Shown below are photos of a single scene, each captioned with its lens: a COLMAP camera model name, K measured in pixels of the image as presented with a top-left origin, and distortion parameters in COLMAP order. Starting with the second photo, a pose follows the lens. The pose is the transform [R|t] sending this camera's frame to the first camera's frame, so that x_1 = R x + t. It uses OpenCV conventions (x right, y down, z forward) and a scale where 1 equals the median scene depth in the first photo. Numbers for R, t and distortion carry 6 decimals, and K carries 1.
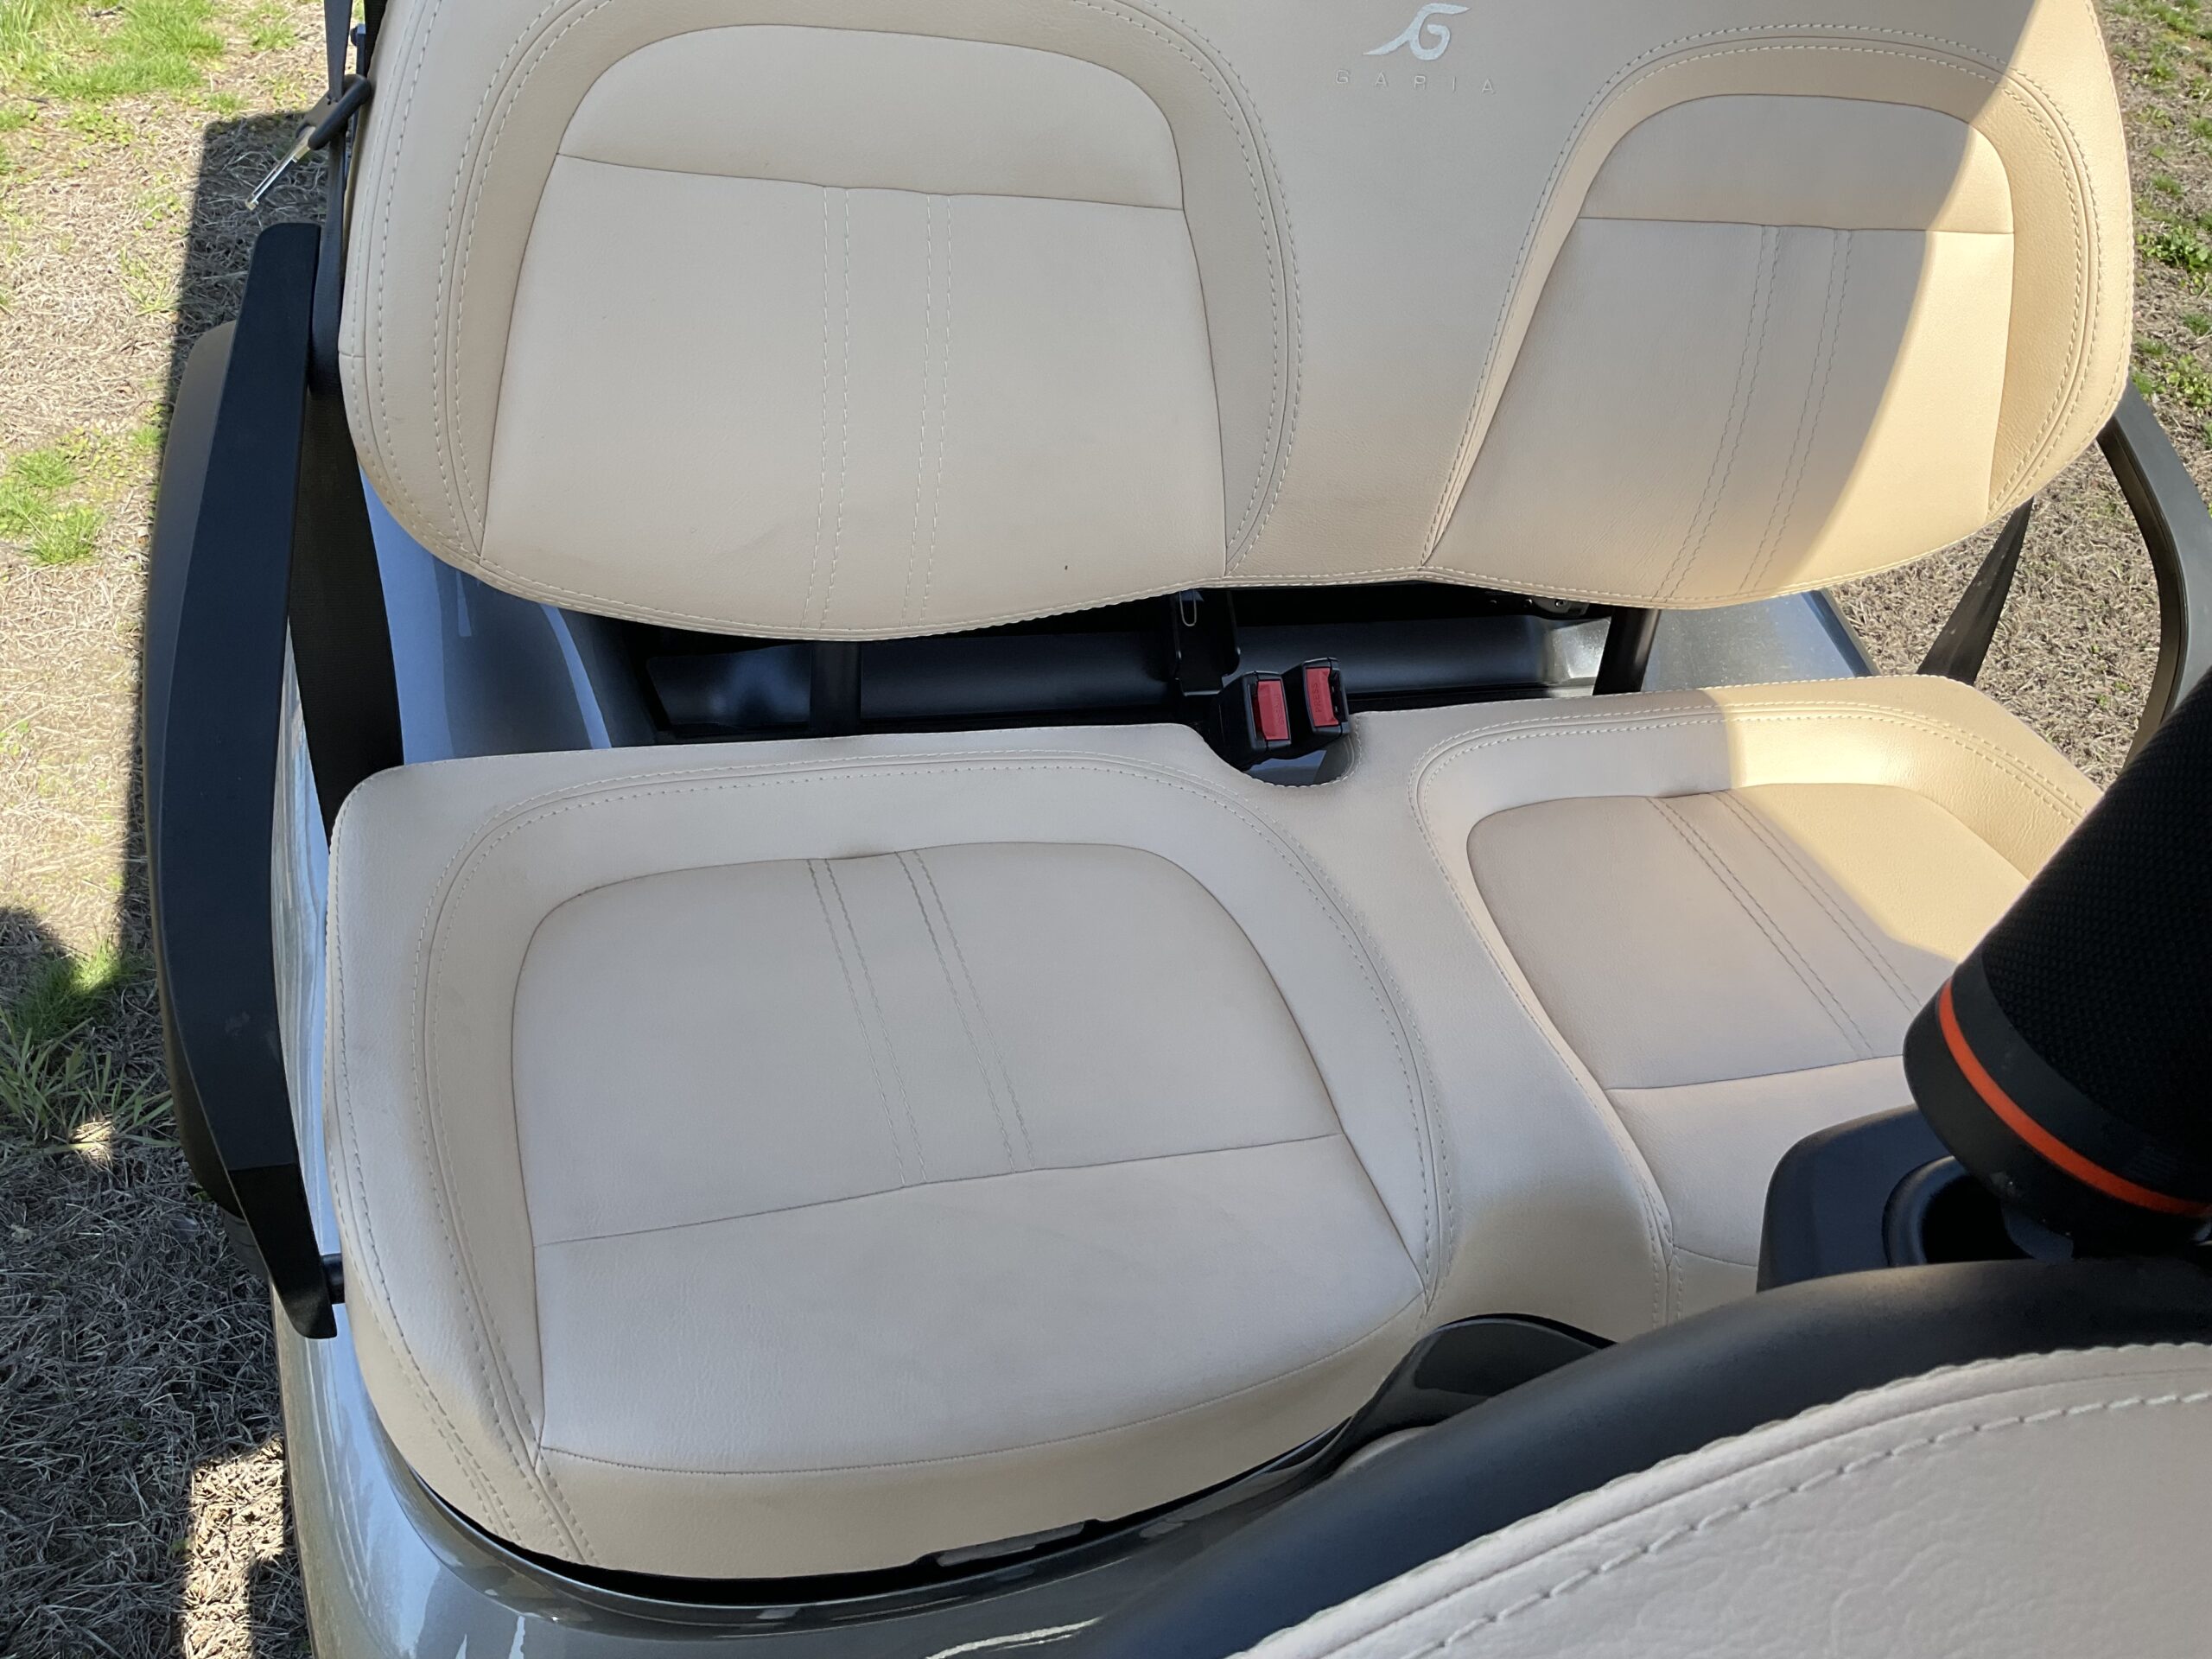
lens RADIAL K [[1894.6, 0, 1154.1], [0, 1894.6, 788.6], [0, 0, 1]] dist [0.163510, -0.235192]
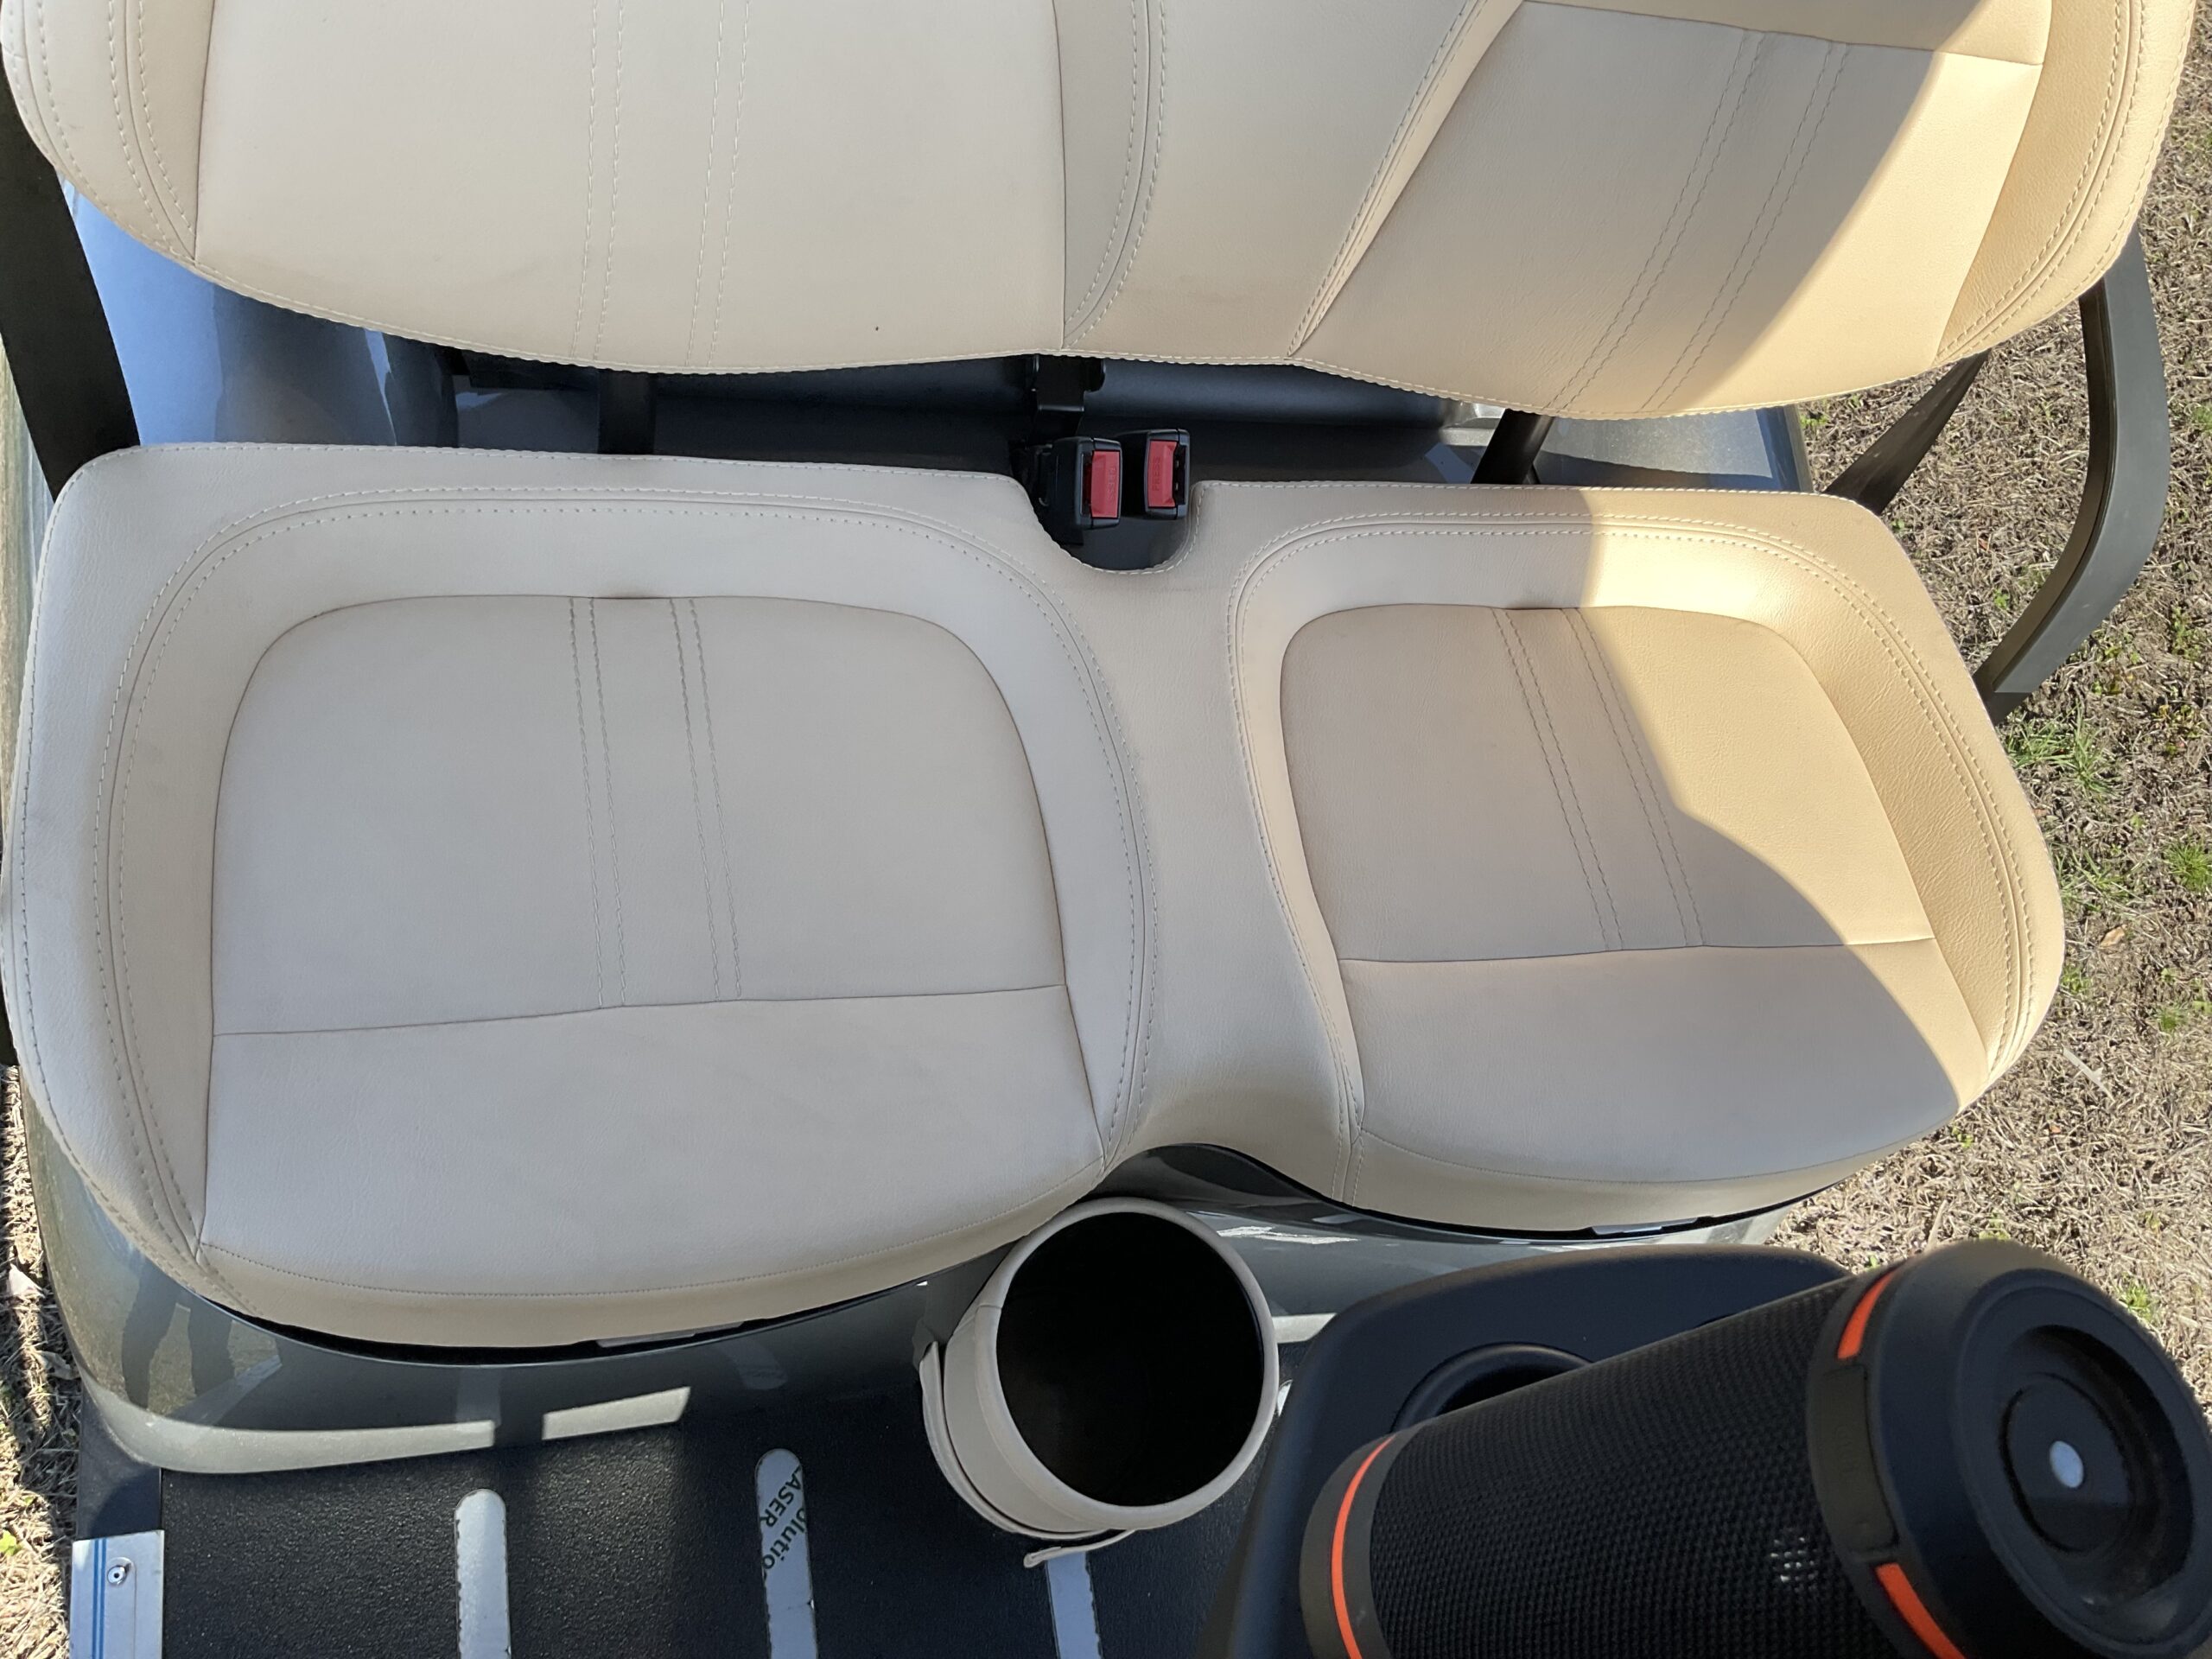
lens RADIAL K [[1894.6, 0, 1154.1], [0, 1894.6, 788.6], [0, 0, 1]] dist [0.163510, -0.235192]
pose [[0.986793, 0.160923, 0.018529, 0.092068], [-0.157472, 0.926176, 0.342637, -0.224462], [0.037977, -0.341030, 0.939285, 0.071801]]
